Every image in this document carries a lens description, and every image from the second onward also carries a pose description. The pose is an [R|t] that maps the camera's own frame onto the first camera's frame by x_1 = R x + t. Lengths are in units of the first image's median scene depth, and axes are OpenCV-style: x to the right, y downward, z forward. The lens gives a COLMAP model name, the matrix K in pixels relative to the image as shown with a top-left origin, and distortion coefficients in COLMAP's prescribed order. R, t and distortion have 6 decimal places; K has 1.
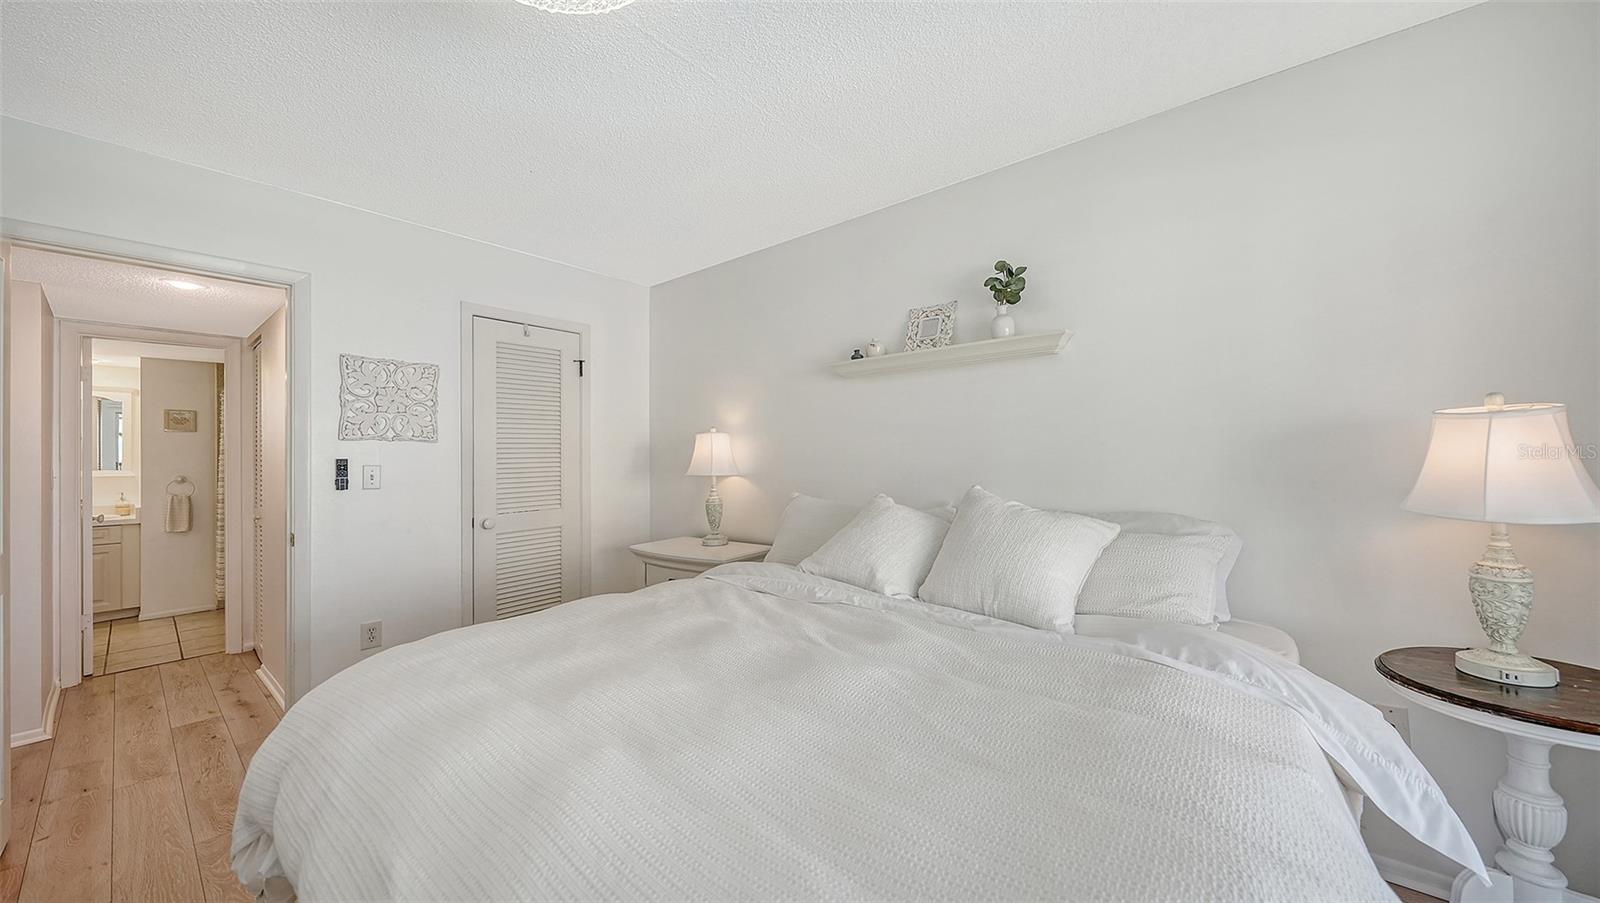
lens RADIAL K [[570.2, 0, 788.6], [0, 570.2, 448.9], [0, 0, 1]] dist [-0.006387, 0.000046]
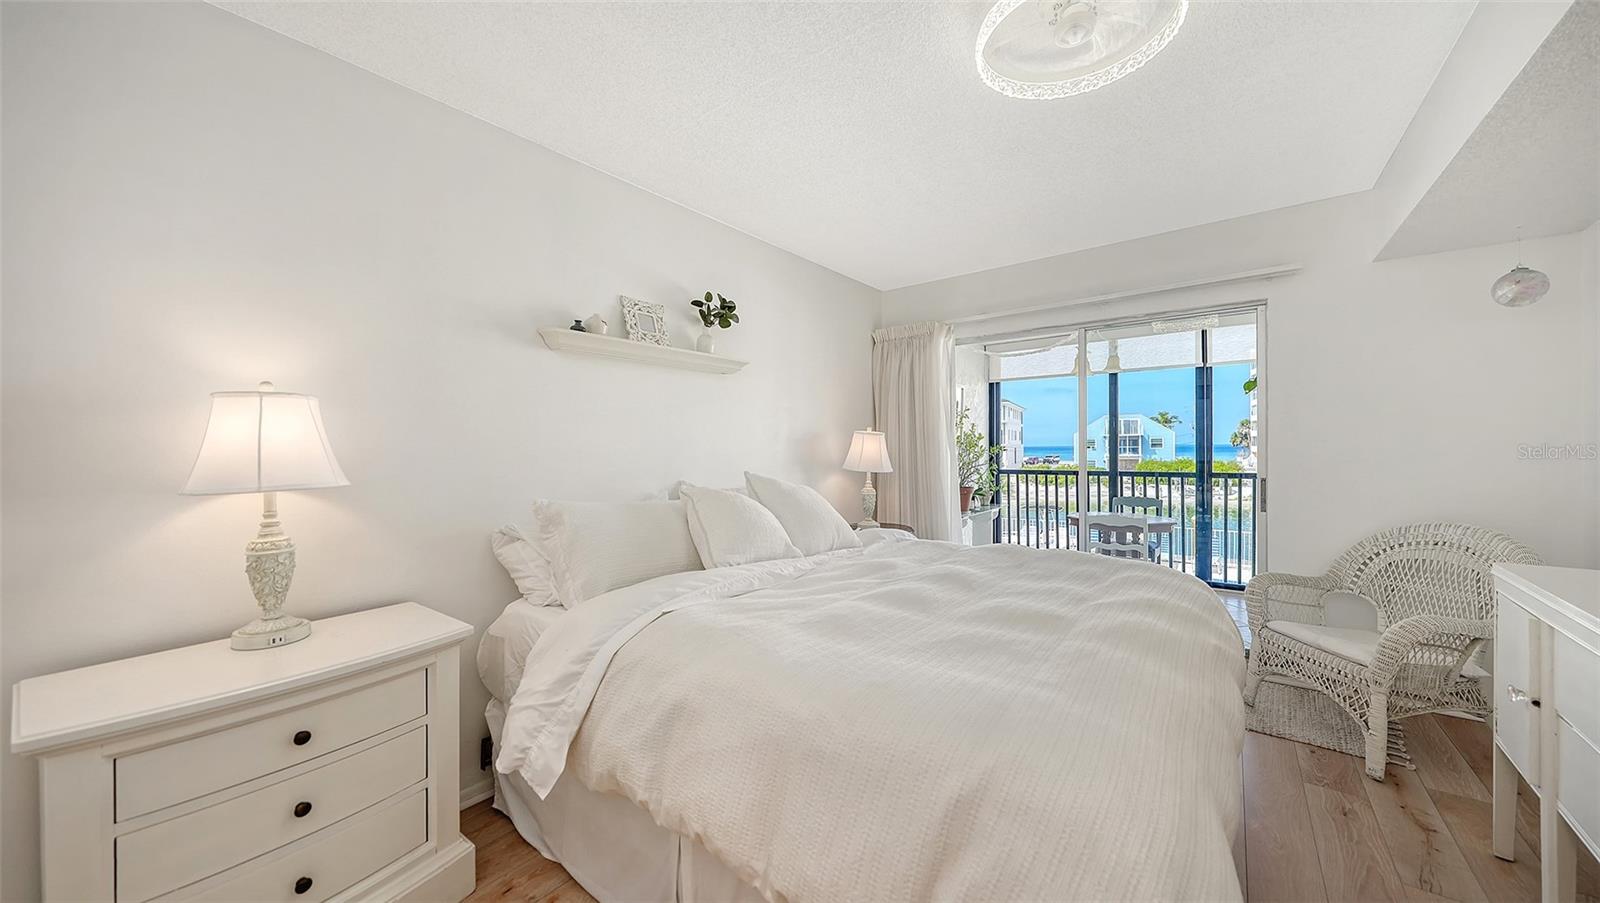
lens RADIAL K [[564.8, 0, 792.1], [0, 564.8, 448.8], [0, 0, 1]] dist [-0.000203, -0.000246]
pose [[-0.037691, 0.011924, 0.999218, -1.008658], [-0.001889, 0.999926, -0.012004, 0.032792], [-0.999288, -0.002340, -0.037665, 1.014652]]
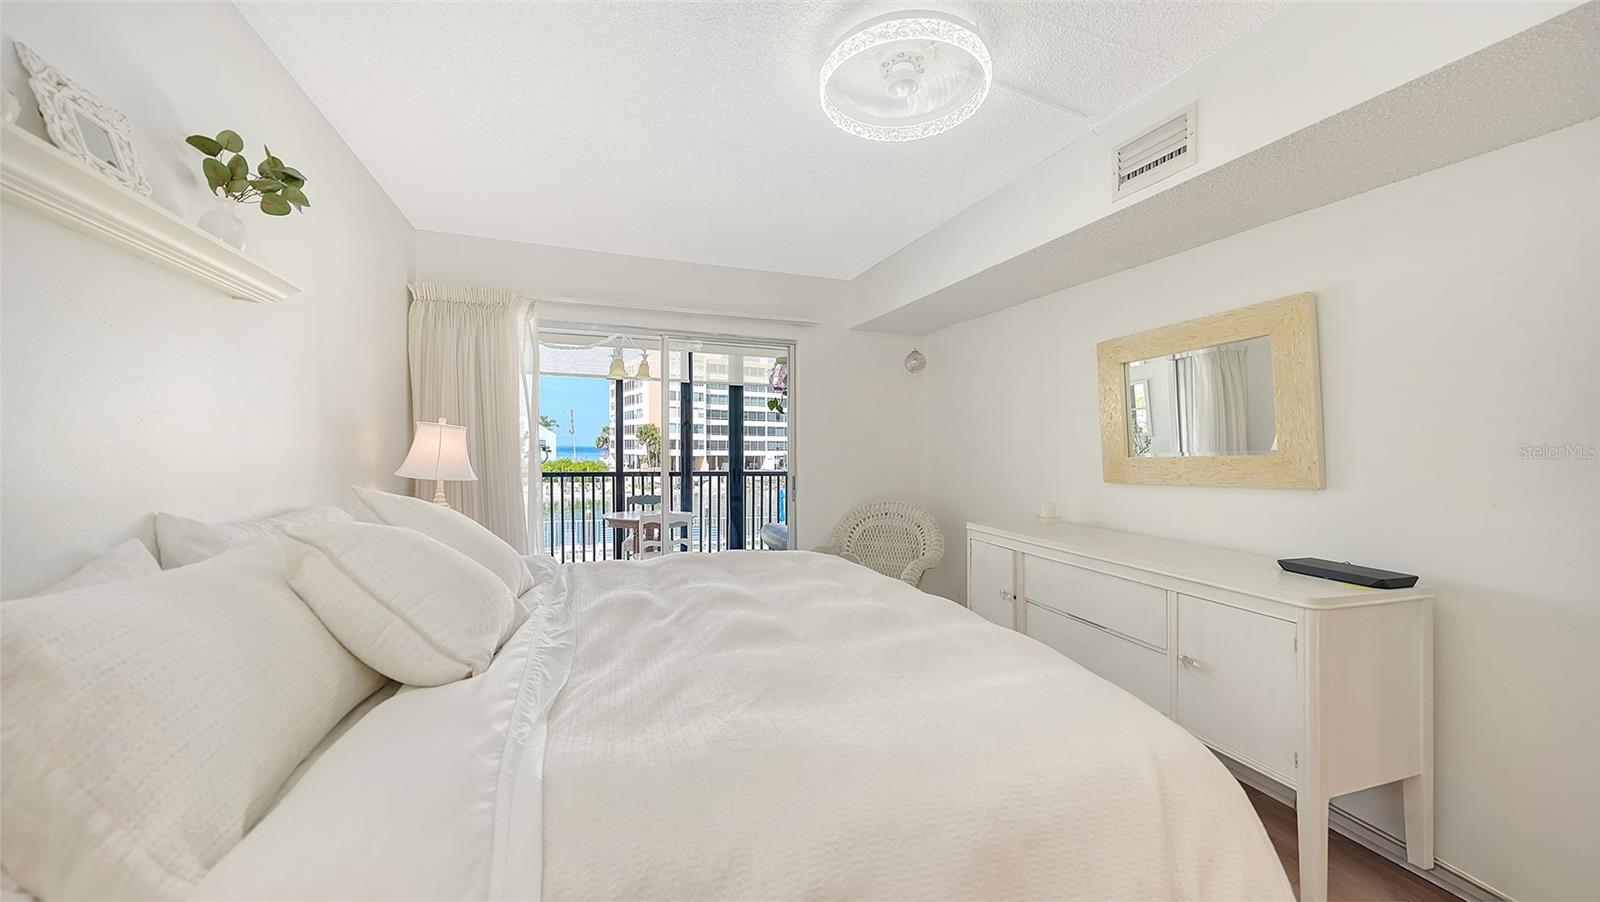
lens RADIAL K [[570.2, 0, 788.6], [0, 570.2, 448.4], [0, 0, 1]] dist [-0.006387, 0.000046]
pose [[-0.865941, 0.002281, 0.500140, -0.532958], [-0.006816, 0.999843, -0.016361, 0.027181], [-0.500099, -0.017576, -0.865790, 1.445258]]
